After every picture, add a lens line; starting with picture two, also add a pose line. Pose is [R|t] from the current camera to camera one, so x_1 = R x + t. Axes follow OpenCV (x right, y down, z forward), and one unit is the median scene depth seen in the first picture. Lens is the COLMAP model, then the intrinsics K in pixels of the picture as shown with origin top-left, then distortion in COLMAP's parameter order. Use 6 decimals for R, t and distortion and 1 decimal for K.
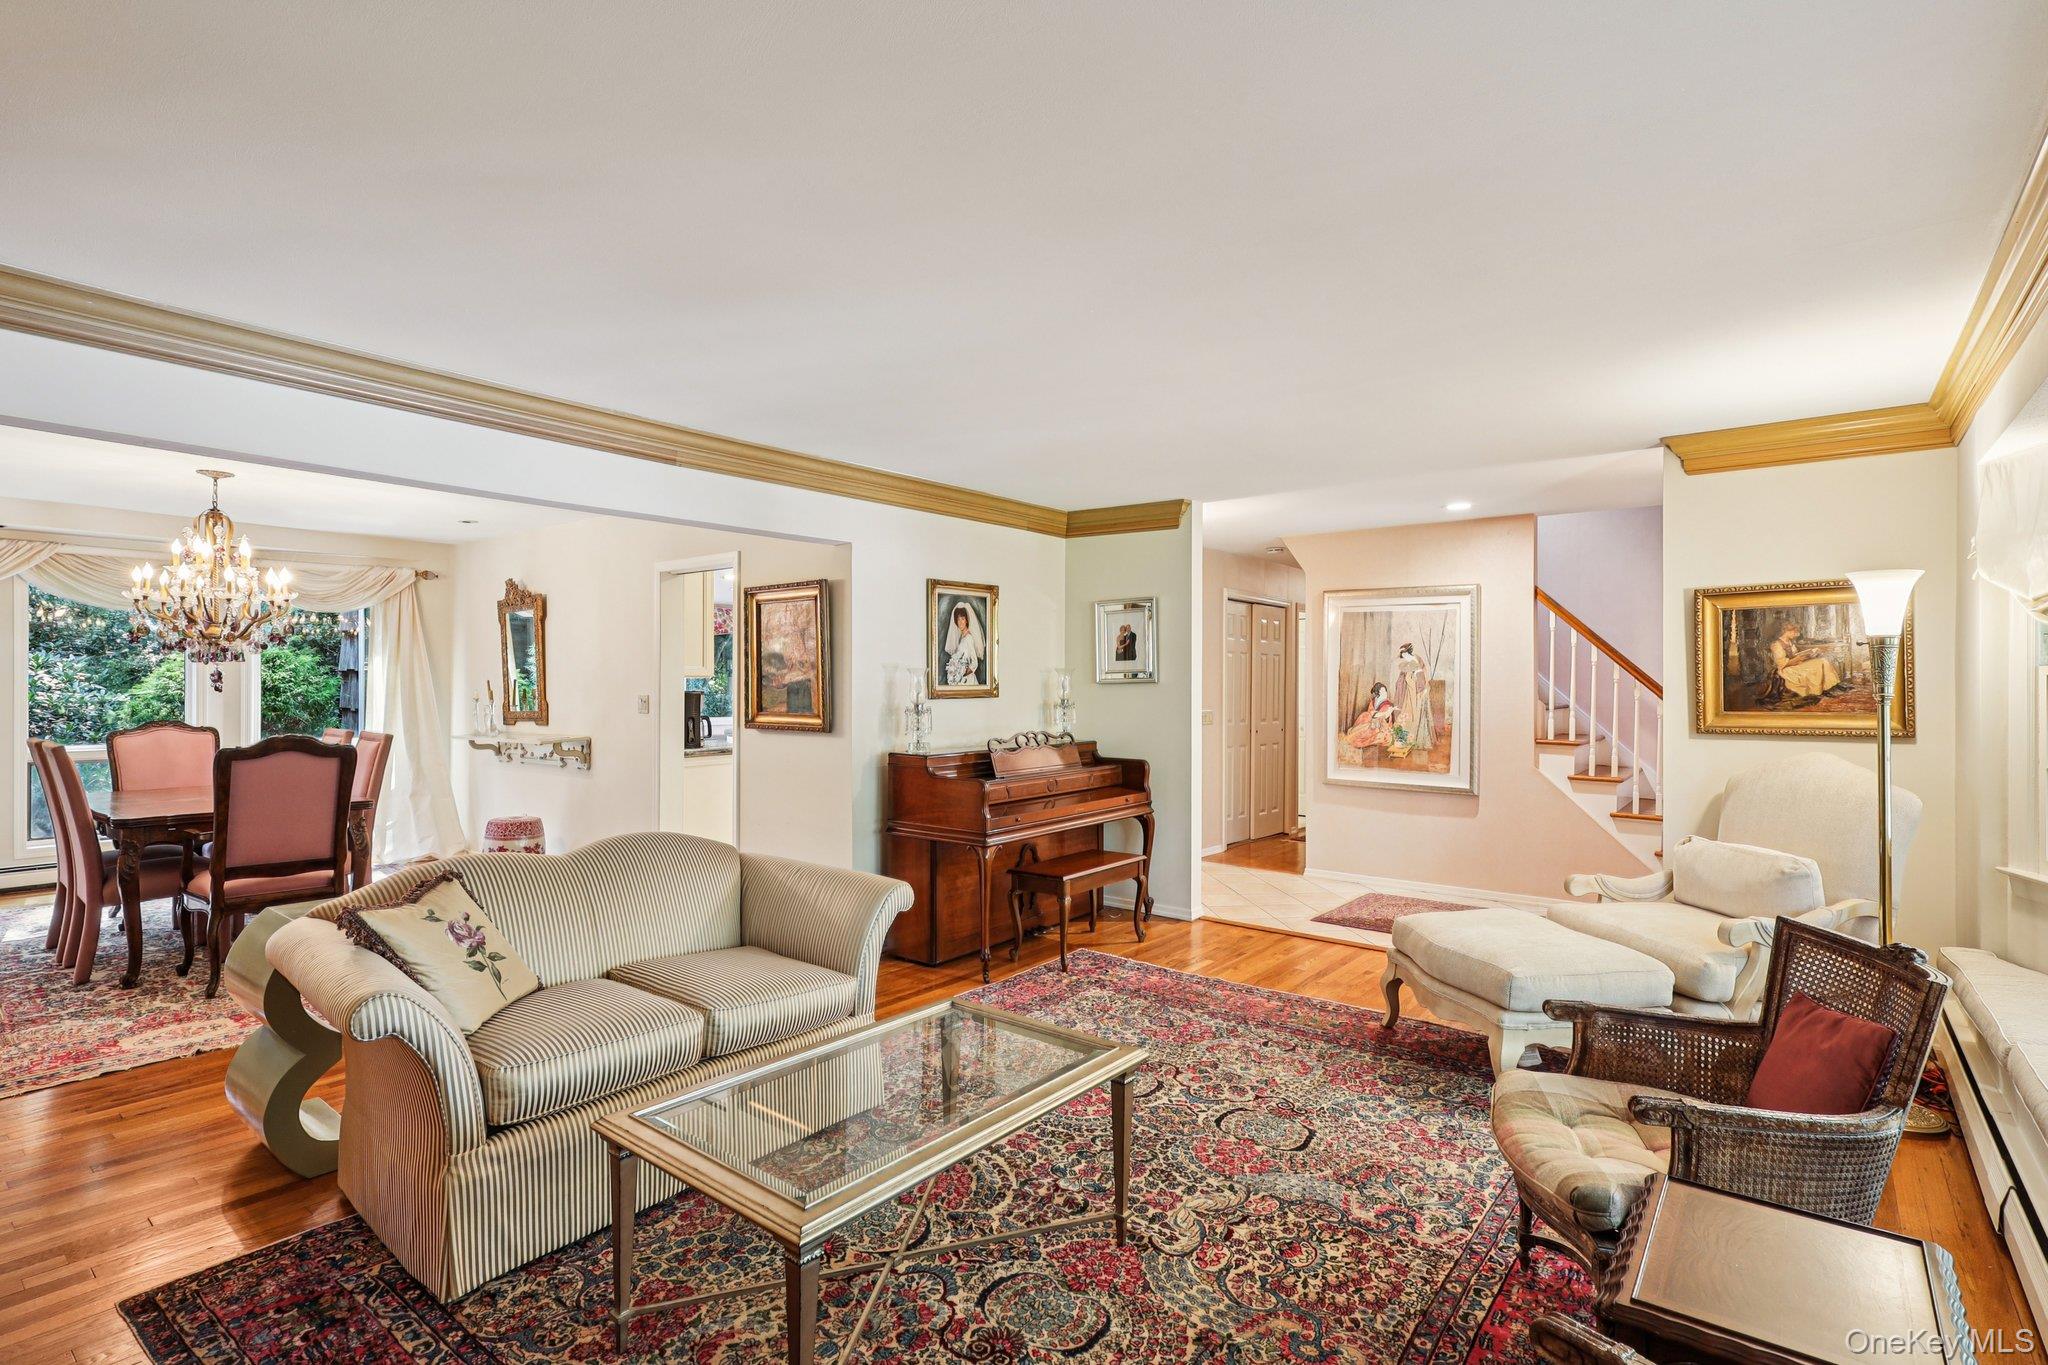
lens RADIAL K [[979.9, 0, 1022.7], [0, 979.9, 688.2], [0, 0, 1]] dist [-0.000434, -0.000188]
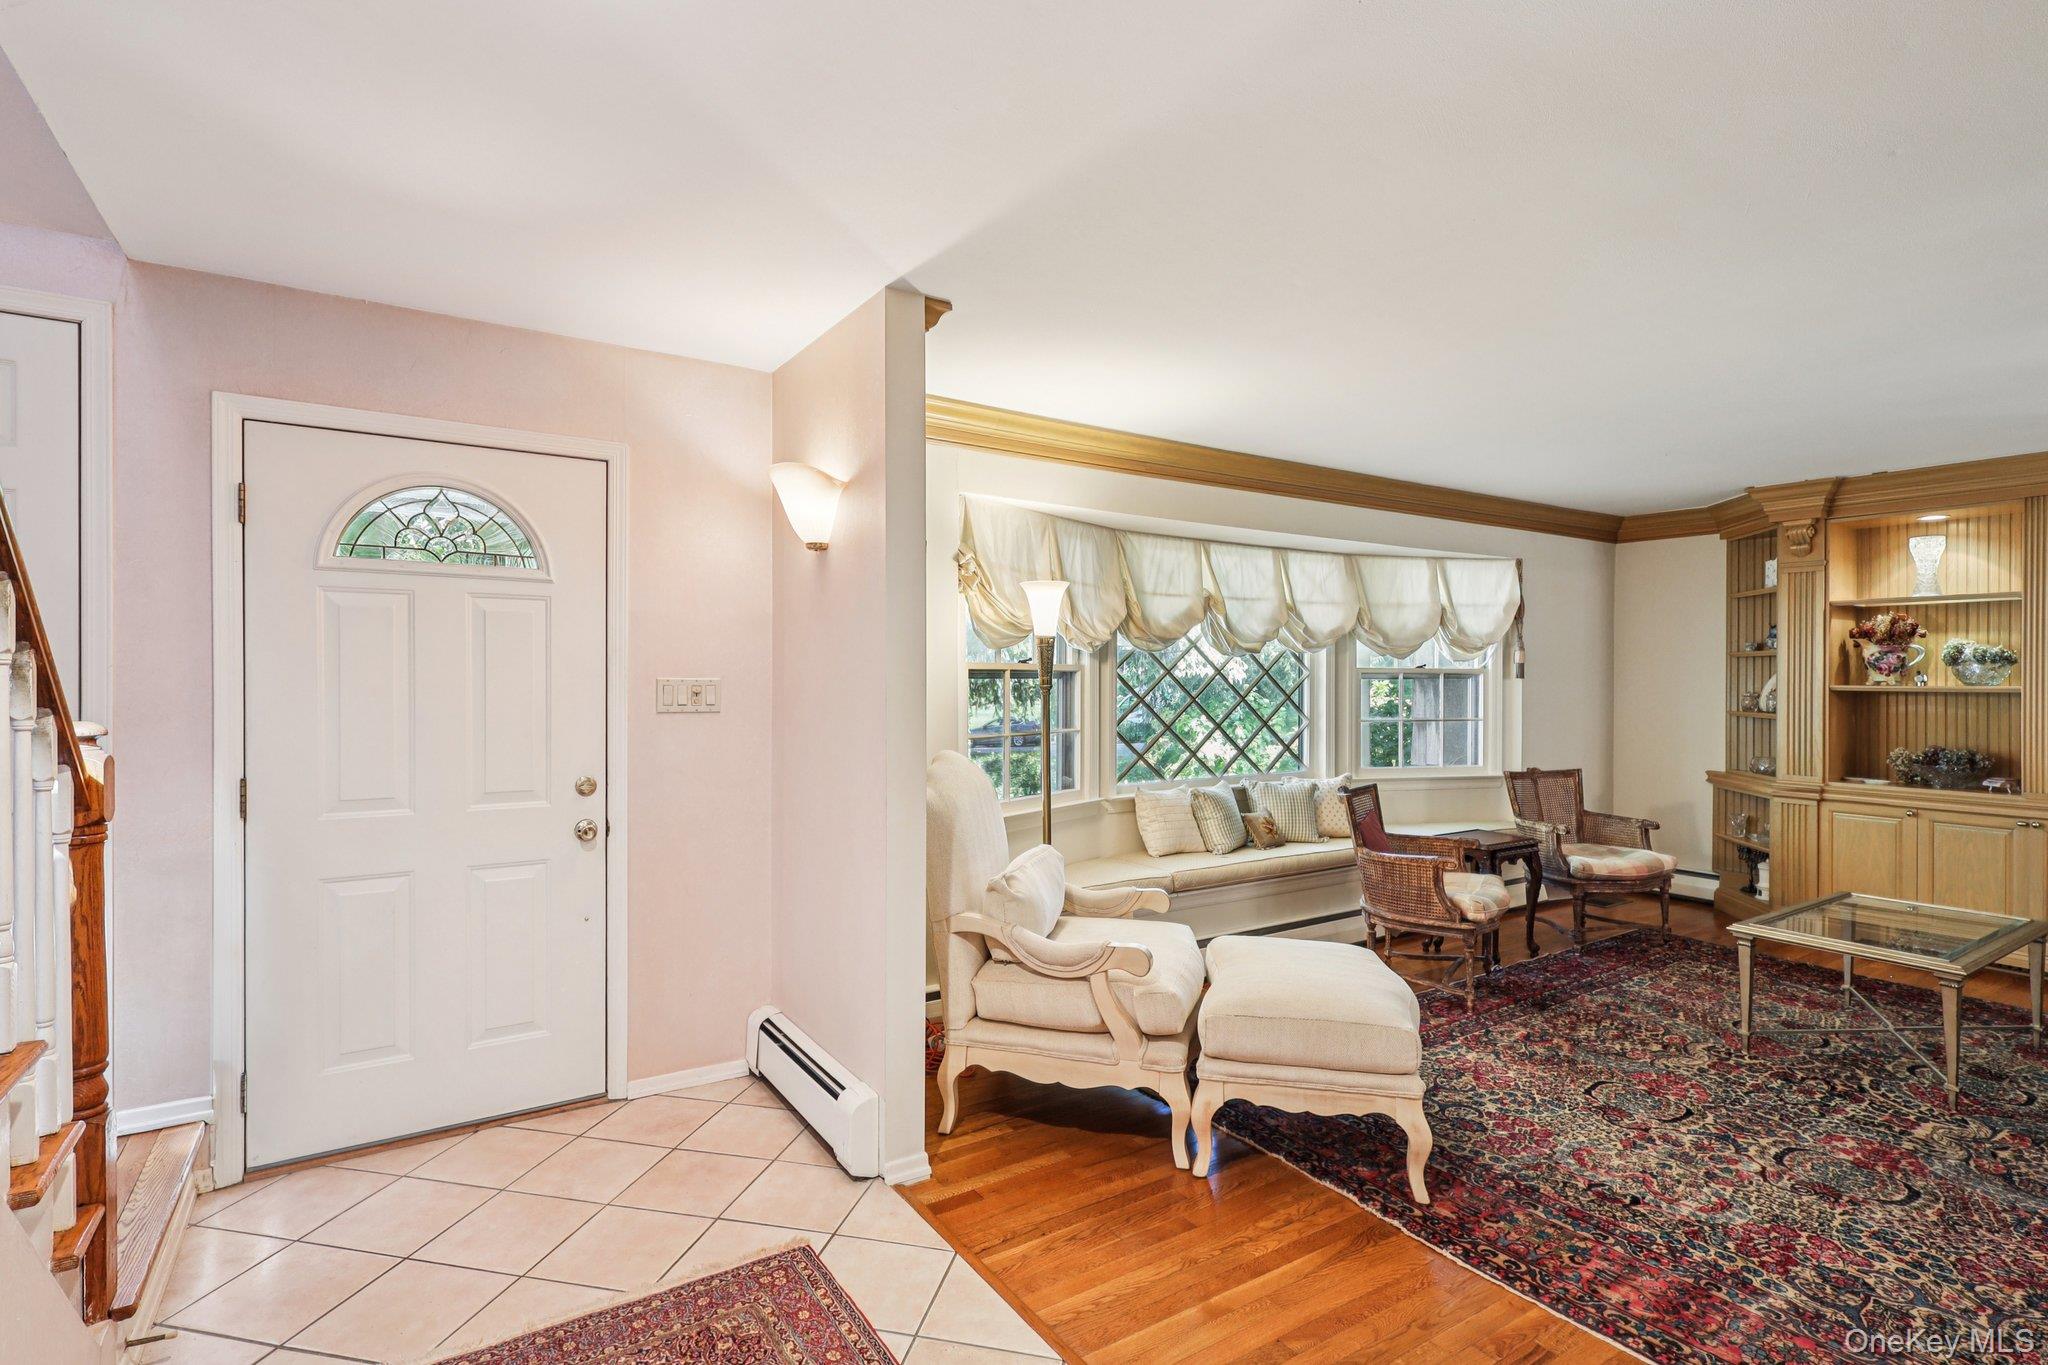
lens RADIAL K [[979.9, 0, 1023.6], [0, 979.9, 683.9], [0, 0, 1]] dist [-0.000434, -0.000188]
pose [[-0.948806, -0.005200, 0.315817, 0.511758], [-0.003096, 0.999970, 0.007165, -0.008304], [-0.315845, 0.005821, -0.948793, 2.079388]]
